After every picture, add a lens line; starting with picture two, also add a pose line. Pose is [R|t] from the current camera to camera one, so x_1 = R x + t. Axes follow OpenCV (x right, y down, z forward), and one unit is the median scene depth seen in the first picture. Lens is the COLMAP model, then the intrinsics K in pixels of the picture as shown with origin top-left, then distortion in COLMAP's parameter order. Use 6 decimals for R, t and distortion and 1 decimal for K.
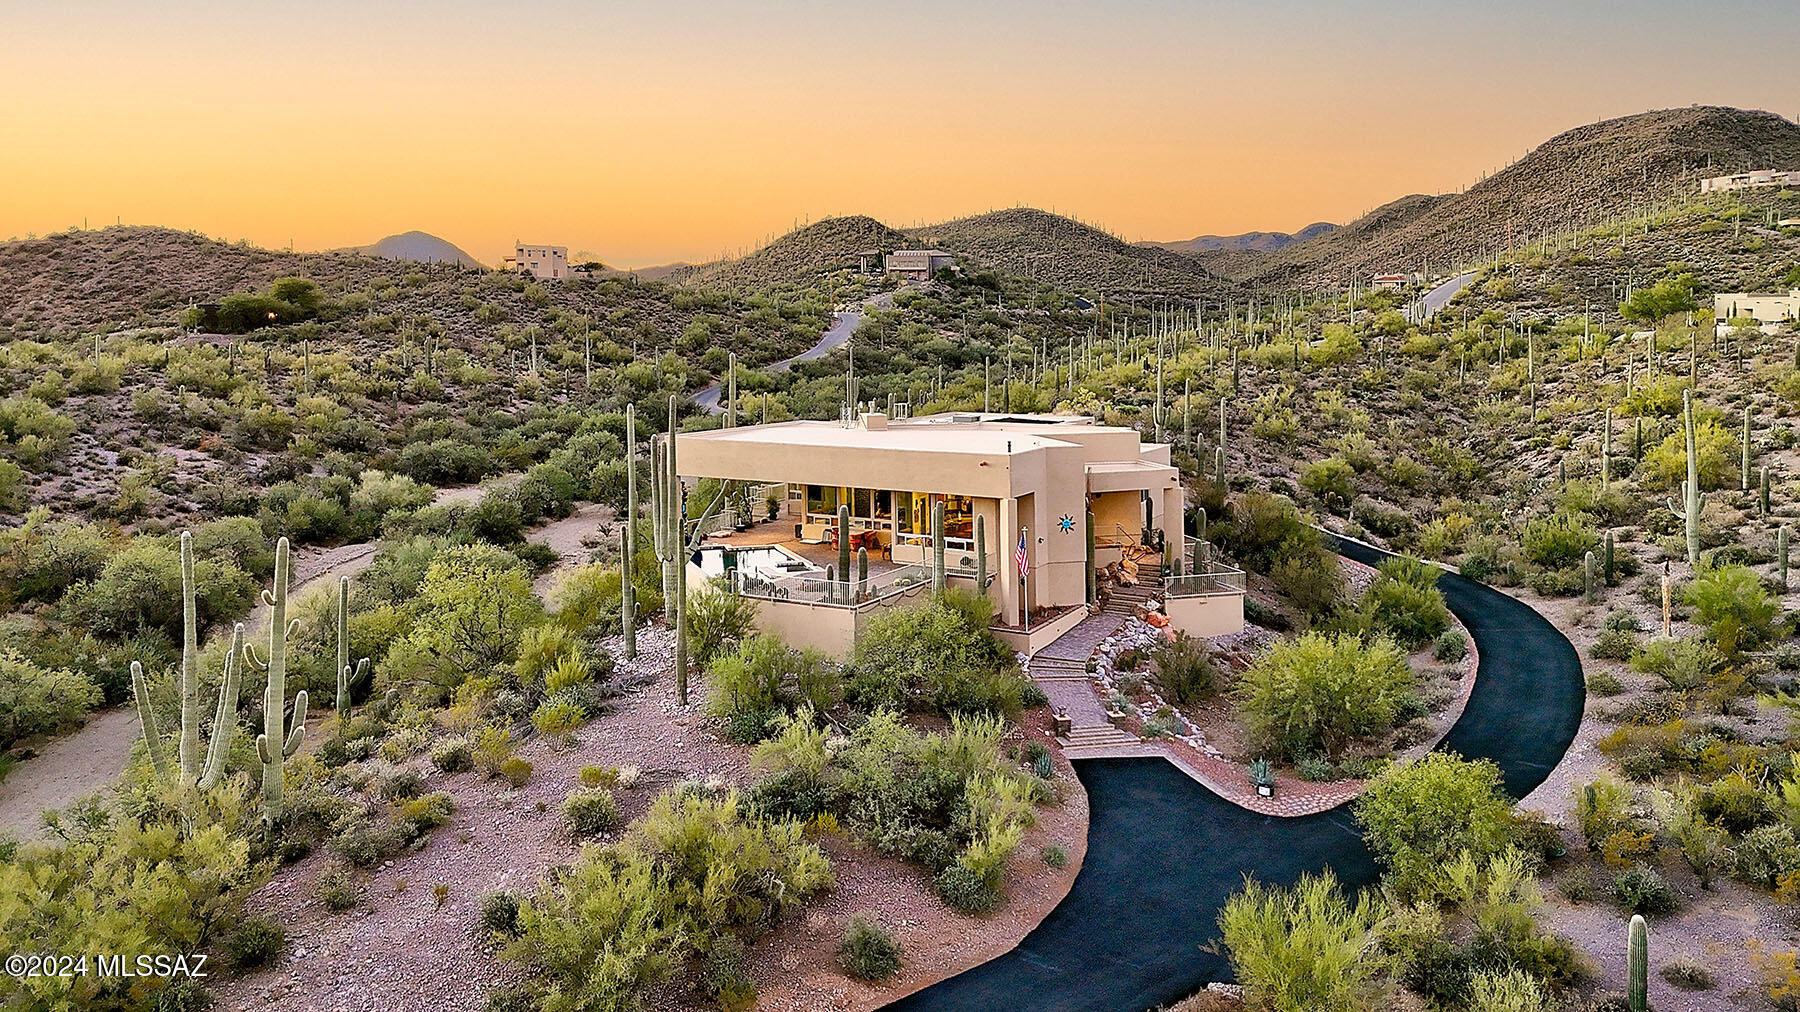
lens RADIAL K [[1274.3, 0, 858.5], [0, 1274.3, 250.8], [0, 0, 1]] dist [0.007069, -0.009698]
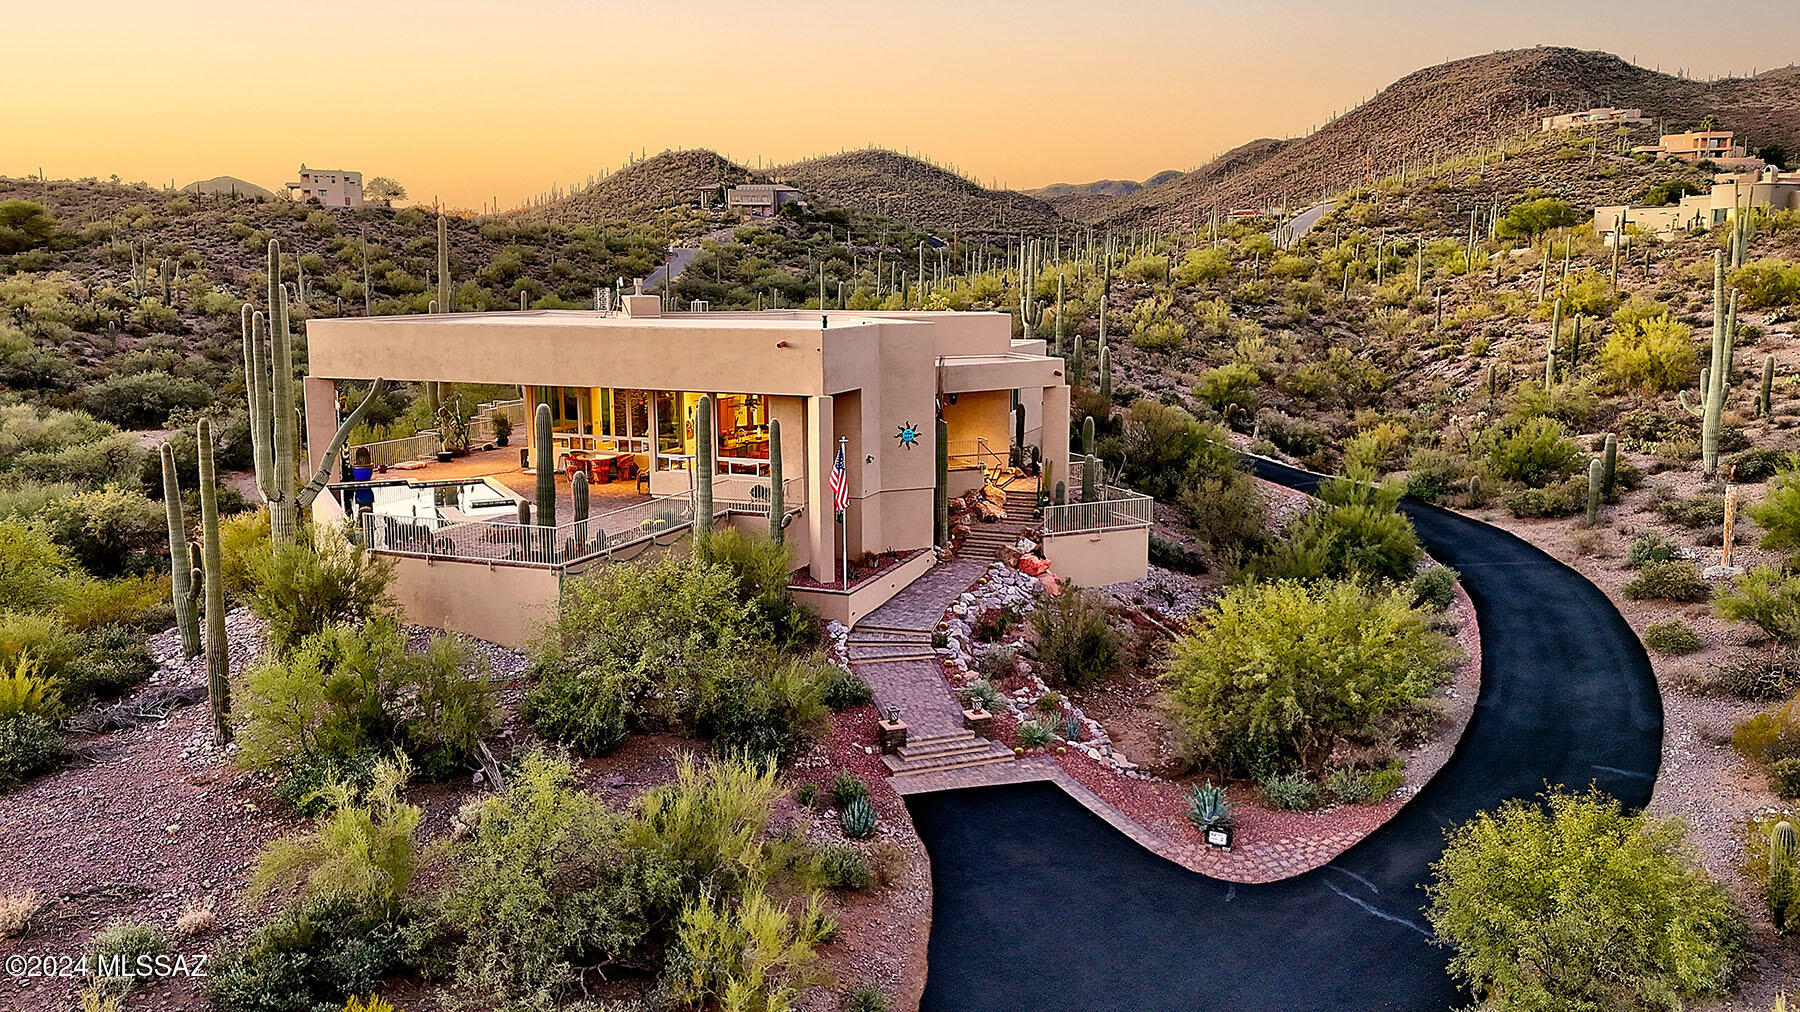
lens RADIAL K [[1291.1, 0, 900.0], [0, 1291.1, 506.0], [0, 0, 1]] dist [-0.003286, -0.013206]
pose [[0.989171, -0.025778, 0.144485, 0.054781], [-0.008955, 0.972018, 0.234734, 0.083156], [-0.146493, -0.233486, 0.961262, 0.306192]]
